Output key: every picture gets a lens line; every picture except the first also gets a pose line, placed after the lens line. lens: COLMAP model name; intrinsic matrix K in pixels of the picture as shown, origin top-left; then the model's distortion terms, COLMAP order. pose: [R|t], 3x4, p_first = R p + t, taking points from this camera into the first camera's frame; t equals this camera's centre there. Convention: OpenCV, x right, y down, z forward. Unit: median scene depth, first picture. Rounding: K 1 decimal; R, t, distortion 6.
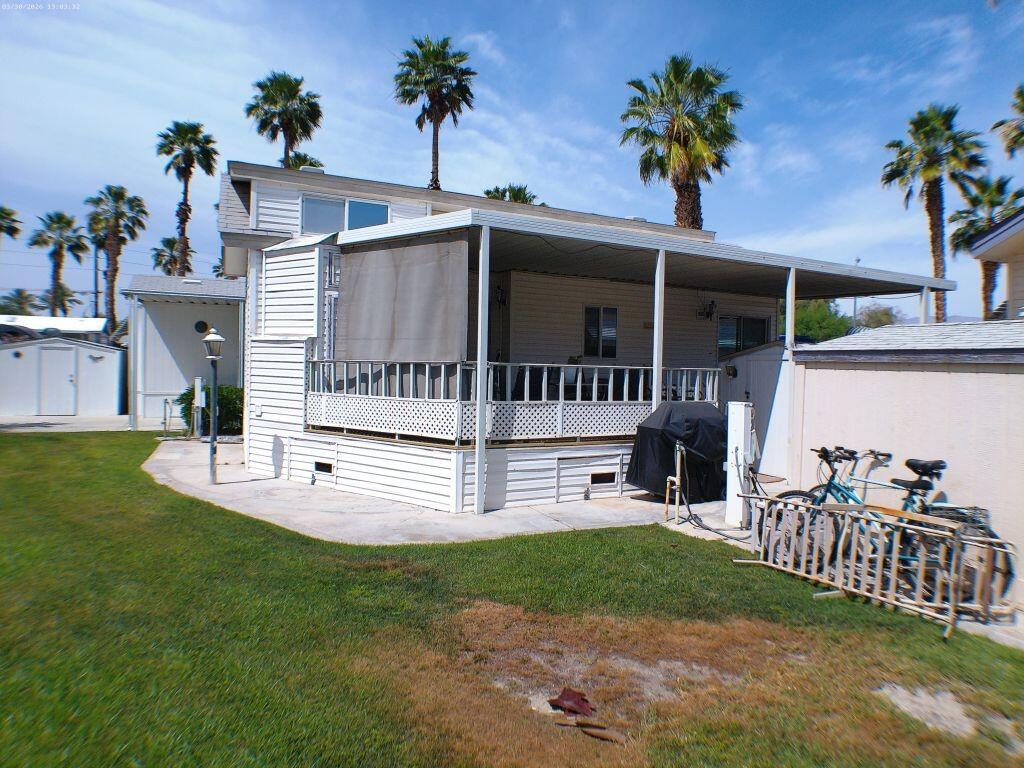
lens RADIAL K [[592.2, 0, 513.5], [0, 592.2, 376.2], [0, 0, 1]] dist [-0.041171, -0.002251]
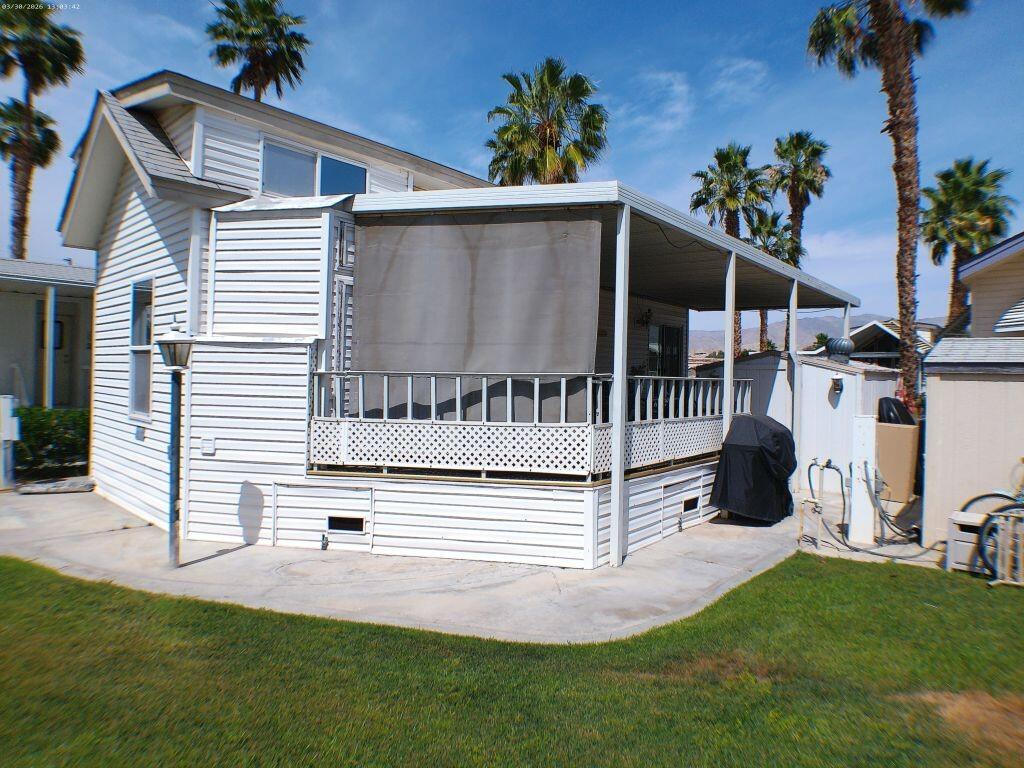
lens RADIAL K [[607.0, 0, 528.7], [0, 607.0, 370.6], [0, 0, 1]] dist [-0.035070, -0.008387]
pose [[0.919363, -0.002352, 0.393402, -0.399450], [0.010617, 0.999766, -0.018834, -0.012479], [-0.393266, 0.021492, 0.919173, 0.242713]]
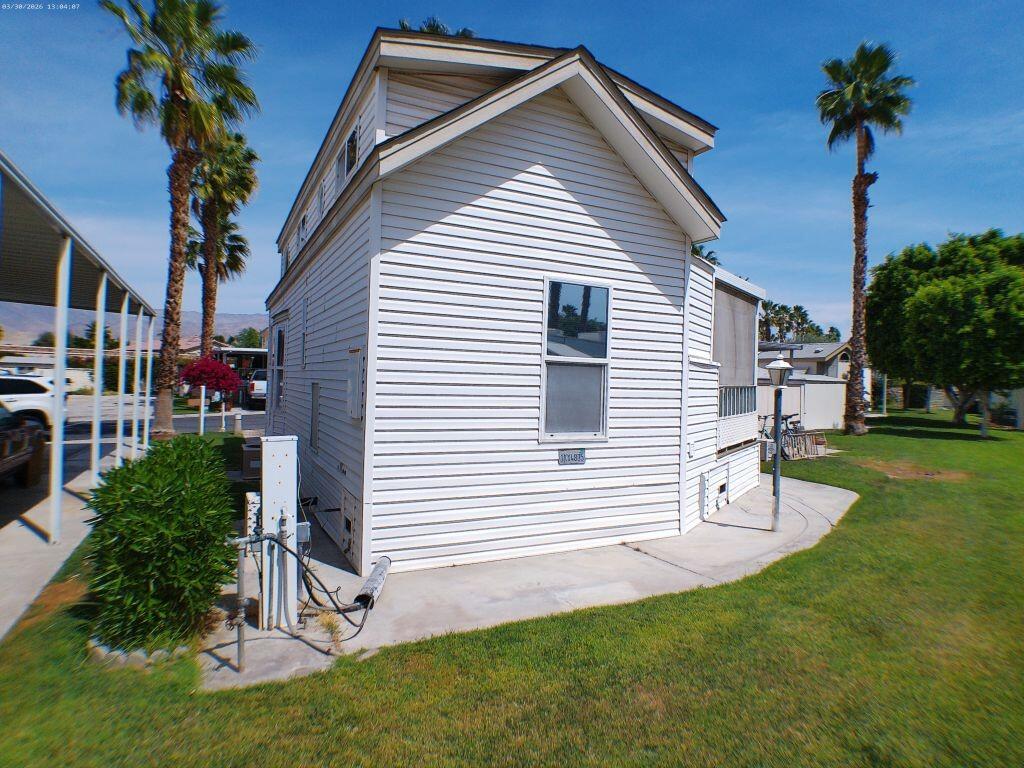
lens RADIAL K [[607.0, 0, 528.7], [0, 607.0, 370.6], [0, 0, 1]] dist [-0.035070, -0.008387]
pose [[-0.029173, -0.010043, 0.999524, -1.355175], [-0.007186, 0.999926, 0.009837, -0.061477], [-0.999549, -0.006895, -0.029243, 1.349295]]
